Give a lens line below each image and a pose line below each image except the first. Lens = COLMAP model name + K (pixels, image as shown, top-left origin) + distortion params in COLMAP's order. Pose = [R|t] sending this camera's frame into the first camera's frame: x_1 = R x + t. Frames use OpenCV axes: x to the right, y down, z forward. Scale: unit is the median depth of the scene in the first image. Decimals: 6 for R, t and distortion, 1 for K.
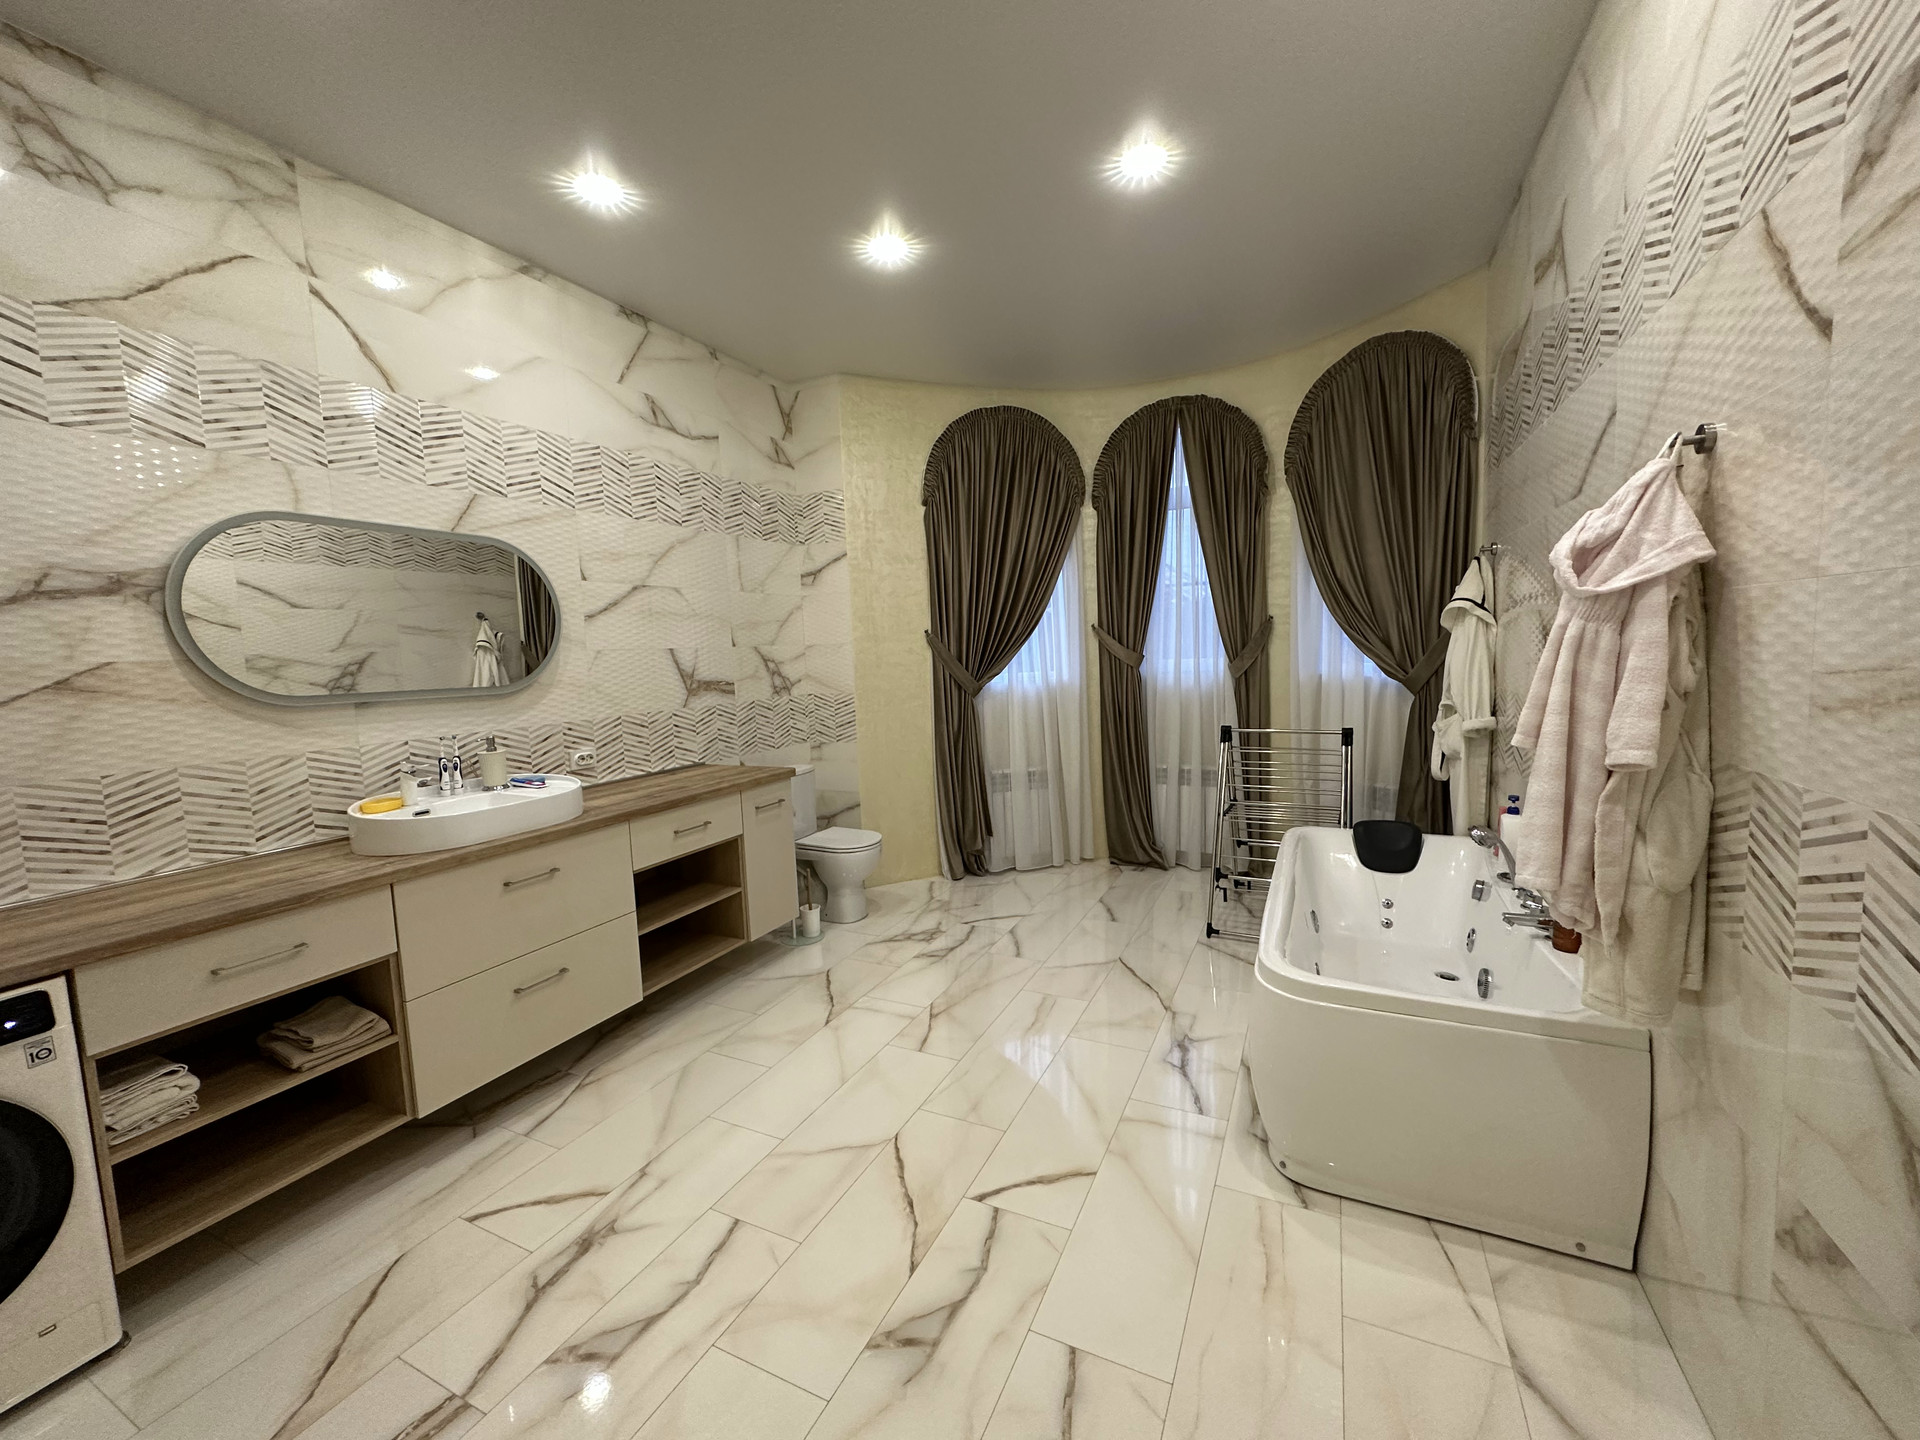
lens RADIAL K [[761.3, 0, 960.4], [0, 761.3, 718.6], [0, 0, 1]] dist [-0.002637, 0.000755]
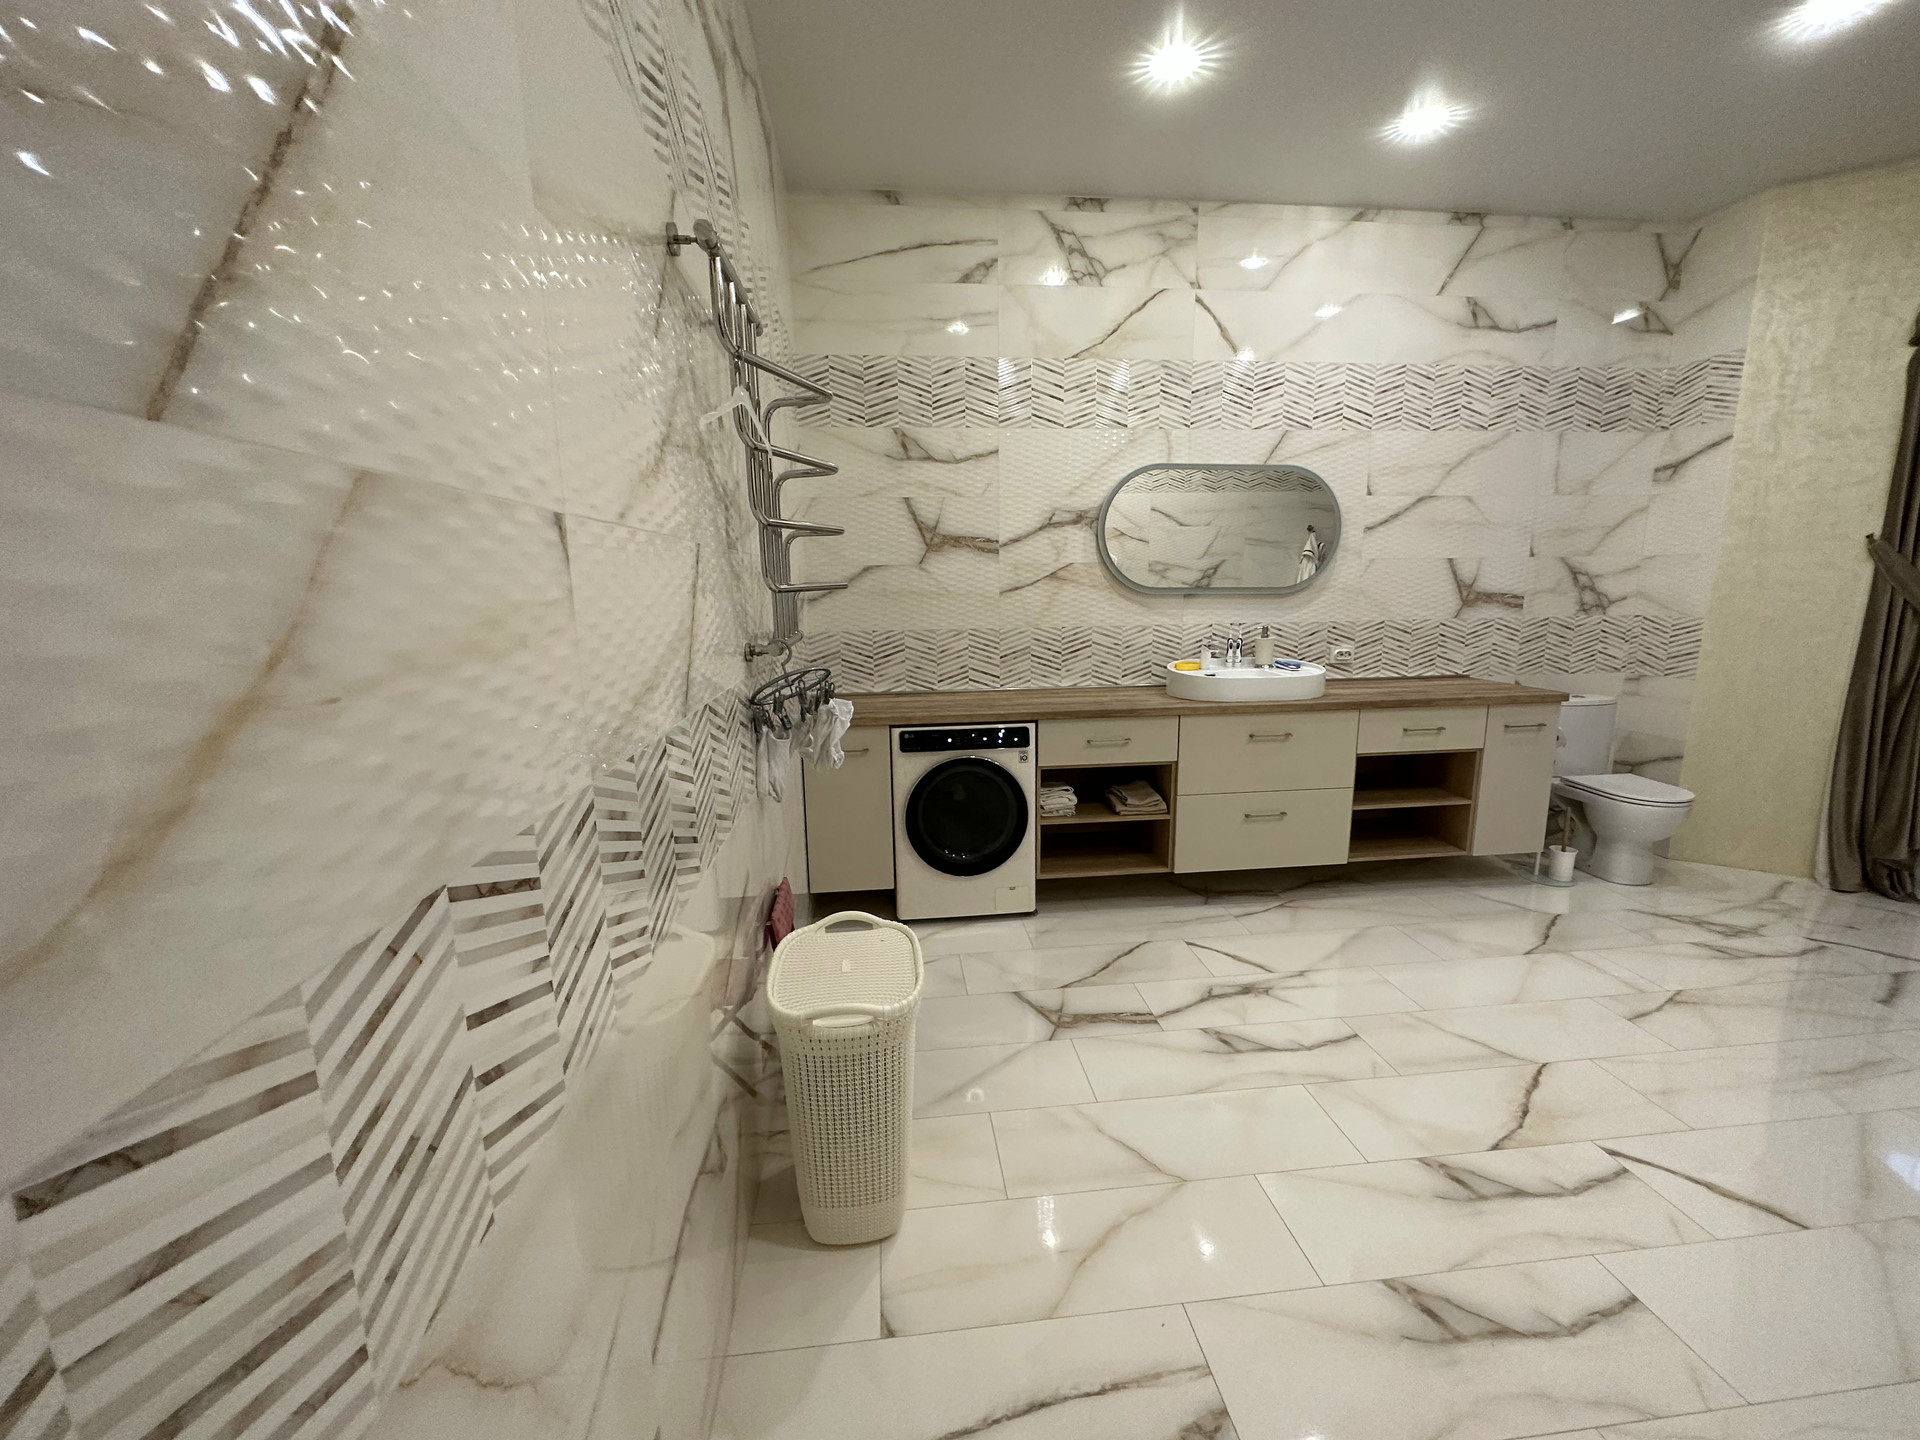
lens RADIAL K [[761.3, 0, 961.7], [0, 761.3, 718.5], [0, 0, 1]] dist [-0.002637, 0.000755]
pose [[0.530176, 0.181307, -0.828276, 0.209282], [-0.085274, 0.983319, 0.160661, 0.014423], [0.843588, -0.014548, 0.536793, -0.131038]]
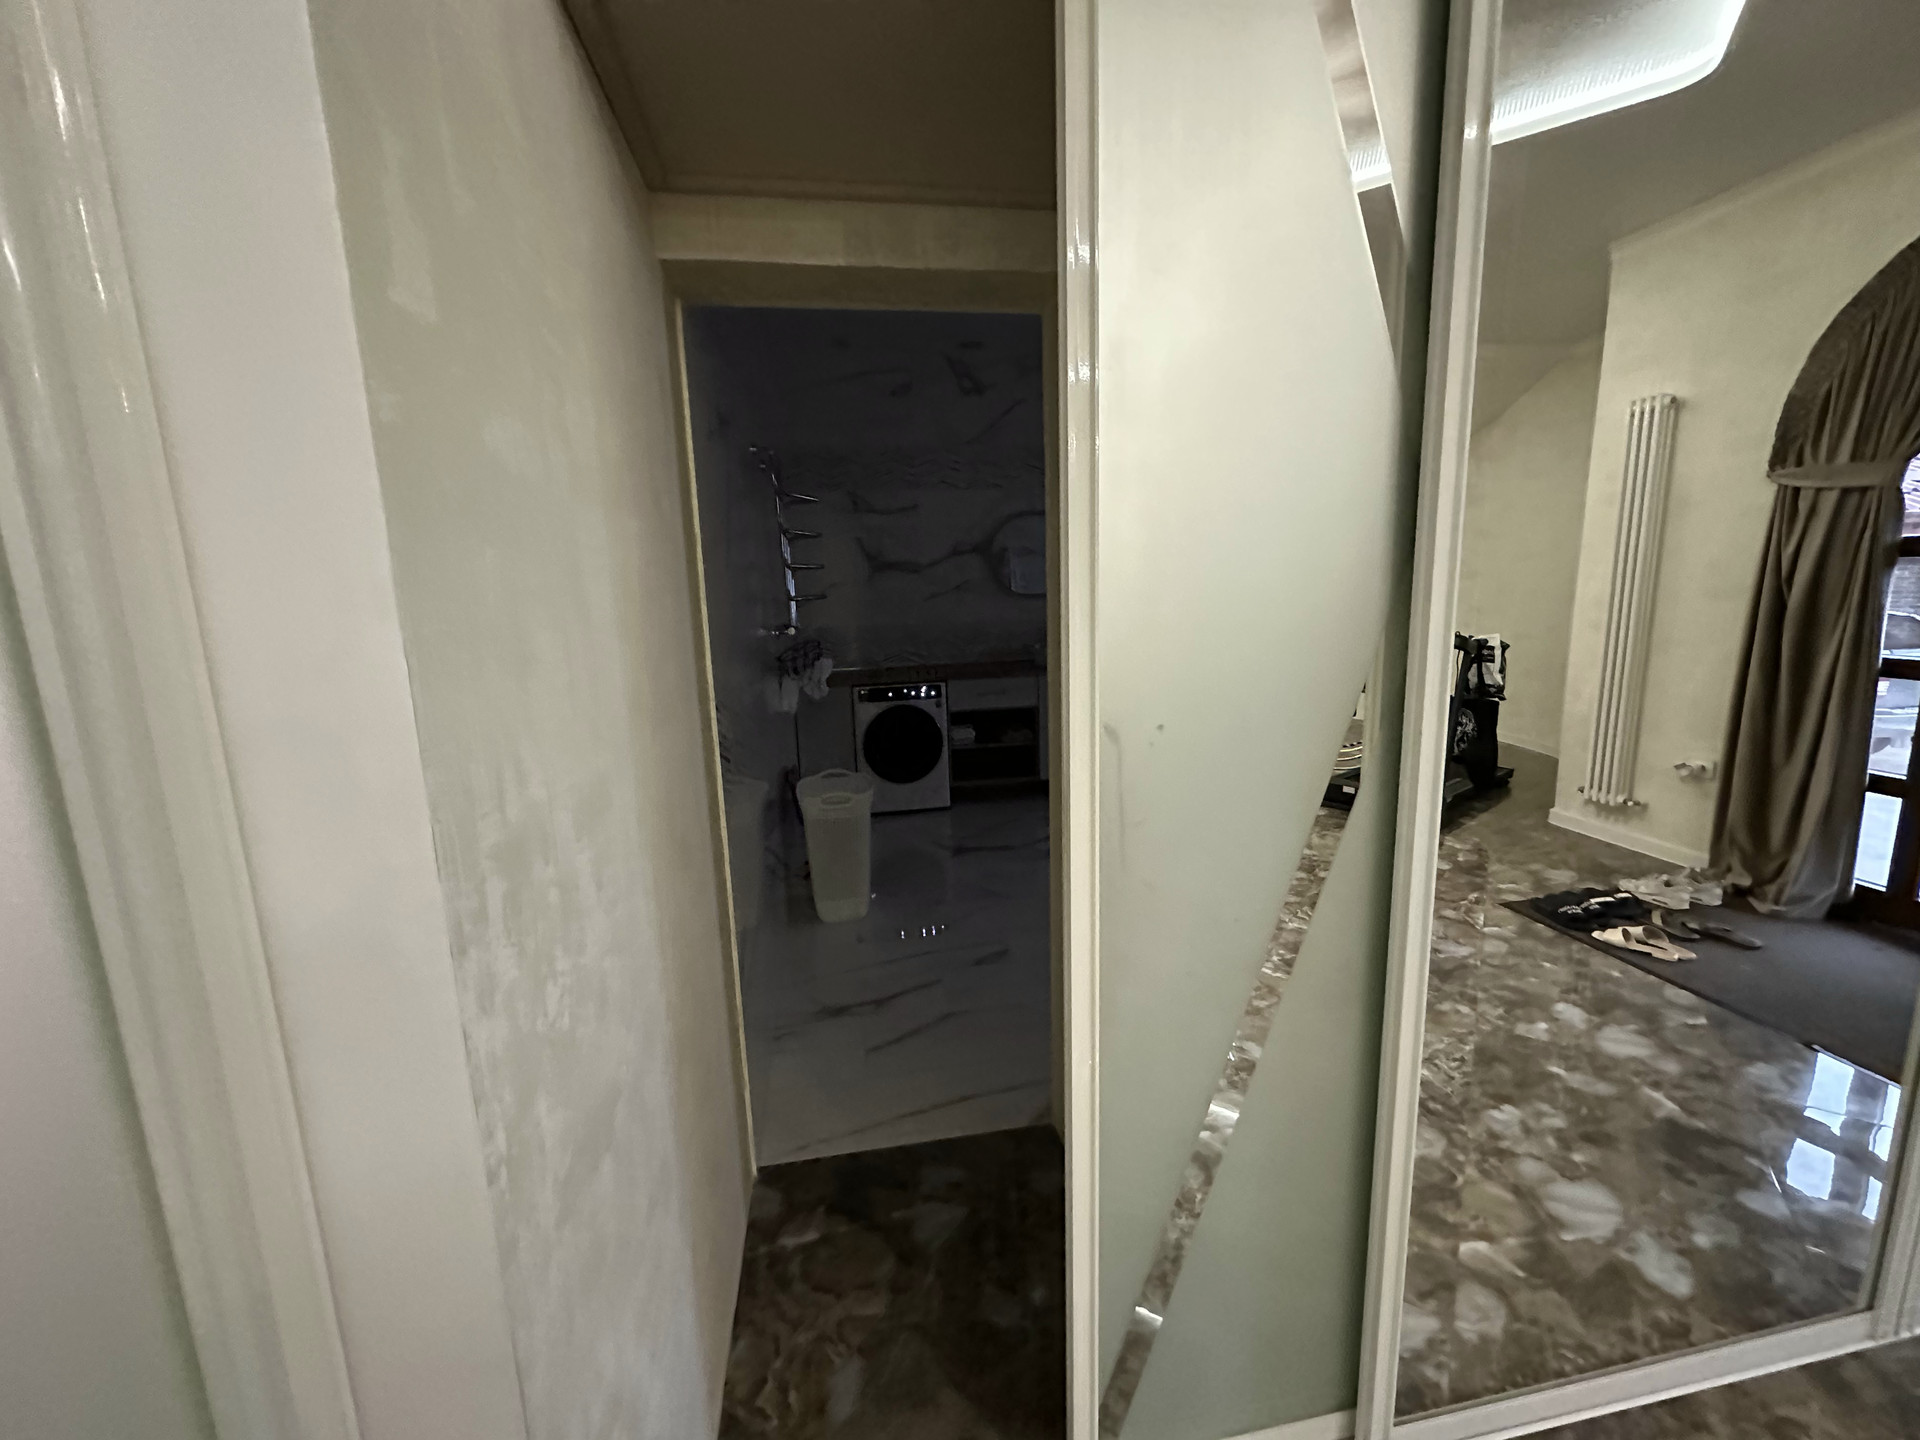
lens RADIAL K [[761.3, 0, 961.8], [0, 761.3, 715.6], [0, 0, 1]] dist [-0.002637, 0.000755]
pose [[0.582202, 0.154621, -0.798206, 0.780390], [-0.066105, 0.987502, 0.143073, 0.014697], [0.810353, -0.030532, 0.585147, -0.438015]]
